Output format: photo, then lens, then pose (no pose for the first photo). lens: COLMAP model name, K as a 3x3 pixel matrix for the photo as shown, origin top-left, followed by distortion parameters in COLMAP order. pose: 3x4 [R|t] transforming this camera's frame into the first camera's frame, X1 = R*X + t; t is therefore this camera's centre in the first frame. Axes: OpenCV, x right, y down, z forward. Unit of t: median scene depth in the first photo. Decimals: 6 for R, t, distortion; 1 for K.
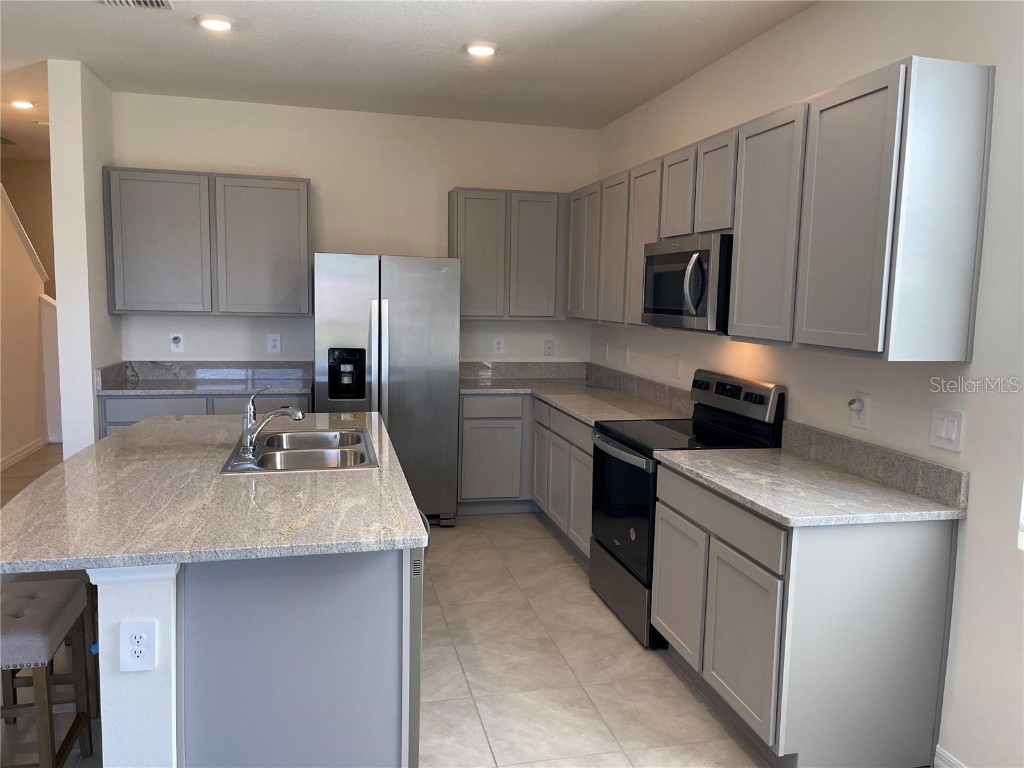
lens RADIAL K [[775.9, 0, 519.8], [0, 775.9, 382.9], [0, 0, 1]] dist [0.056760, -0.060659]
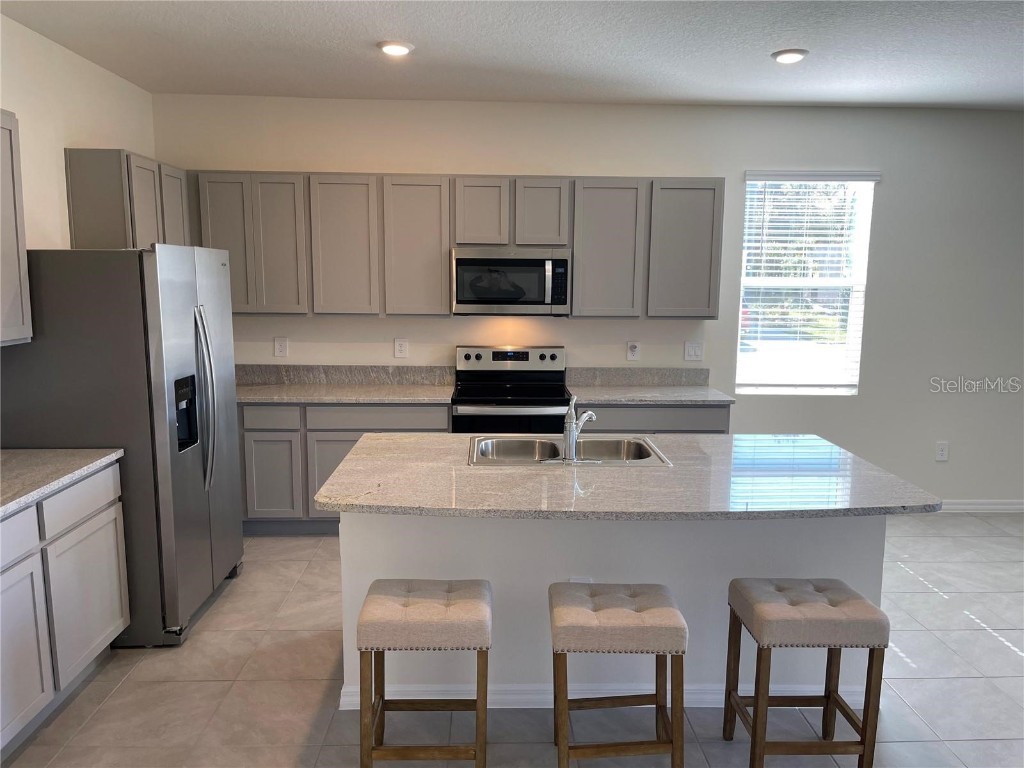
lens RADIAL K [[775.9, 0, 510.3], [0, 775.9, 381.1], [0, 0, 1]] dist [0.056760, -0.060659]
pose [[0.208992, -0.143725, 0.967298, -1.072810], [0.113100, 0.986056, 0.122075, -0.115704], [-0.971355, 0.083889, 0.222333, 0.682571]]
